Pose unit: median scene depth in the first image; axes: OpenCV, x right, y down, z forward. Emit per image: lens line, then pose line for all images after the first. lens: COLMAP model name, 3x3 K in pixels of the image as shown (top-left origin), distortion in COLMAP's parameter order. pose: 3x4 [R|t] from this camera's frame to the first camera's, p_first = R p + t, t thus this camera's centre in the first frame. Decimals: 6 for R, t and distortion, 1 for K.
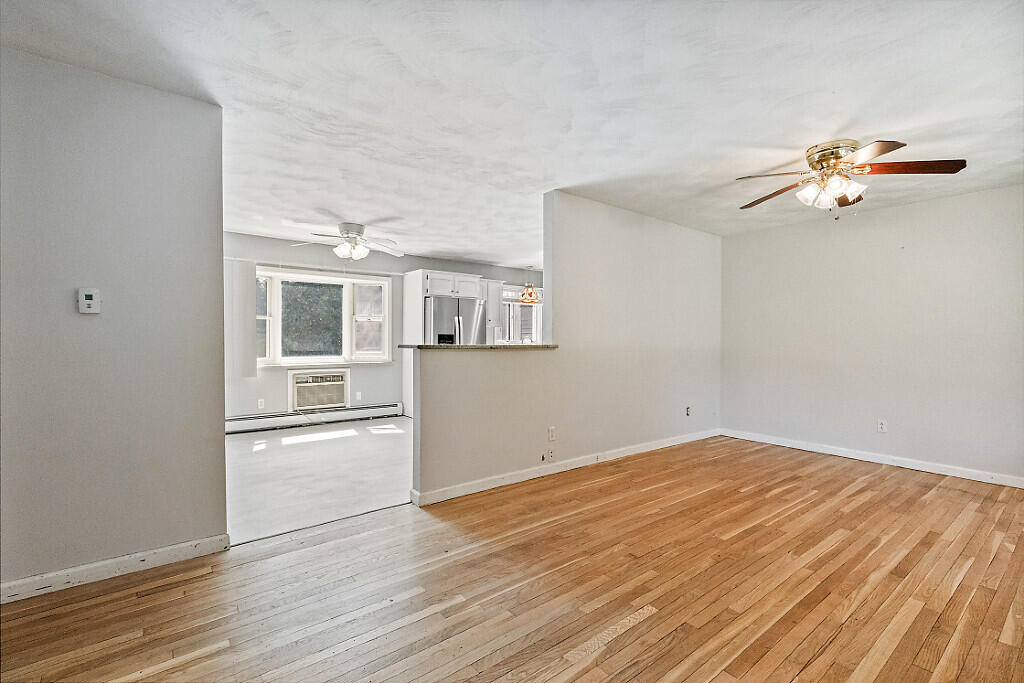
lens RADIAL K [[463.4, 0, 515.0], [0, 463.4, 340.5], [0, 0, 1]] dist [-0.004246, -0.001431]
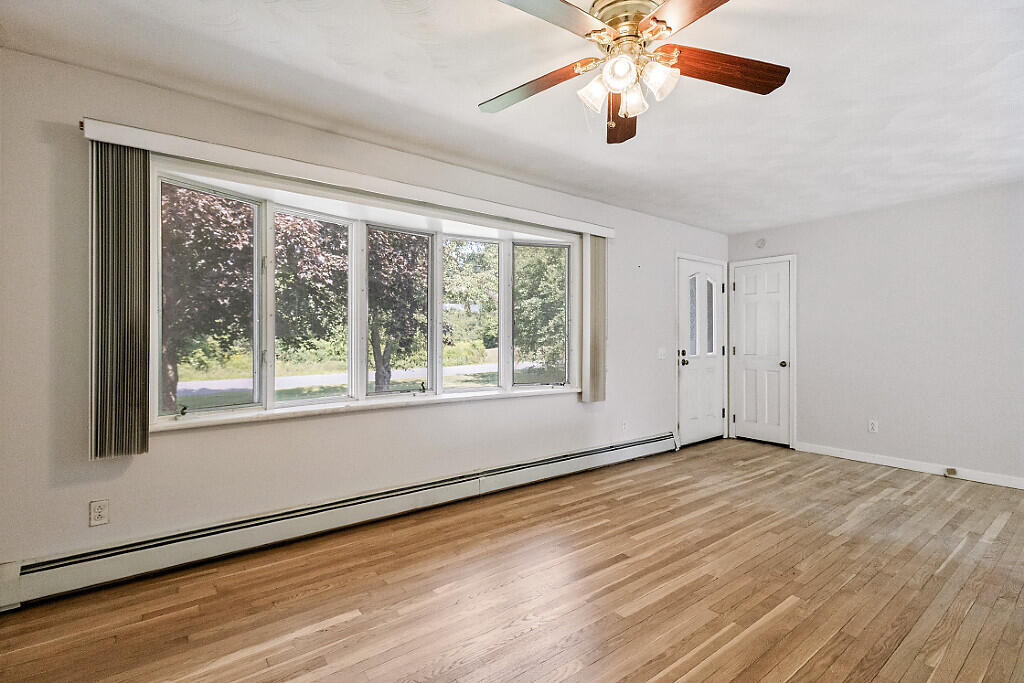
lens RADIAL K [[463.4, 0, 518.0], [0, 463.4, 340.0], [0, 0, 1]] dist [-0.004246, -0.001431]
pose [[-0.999660, -0.008018, 0.024825, 1.018221], [-0.007924, 0.999961, 0.003920, -0.006075], [-0.024855, 0.003722, -0.999684, 2.021959]]
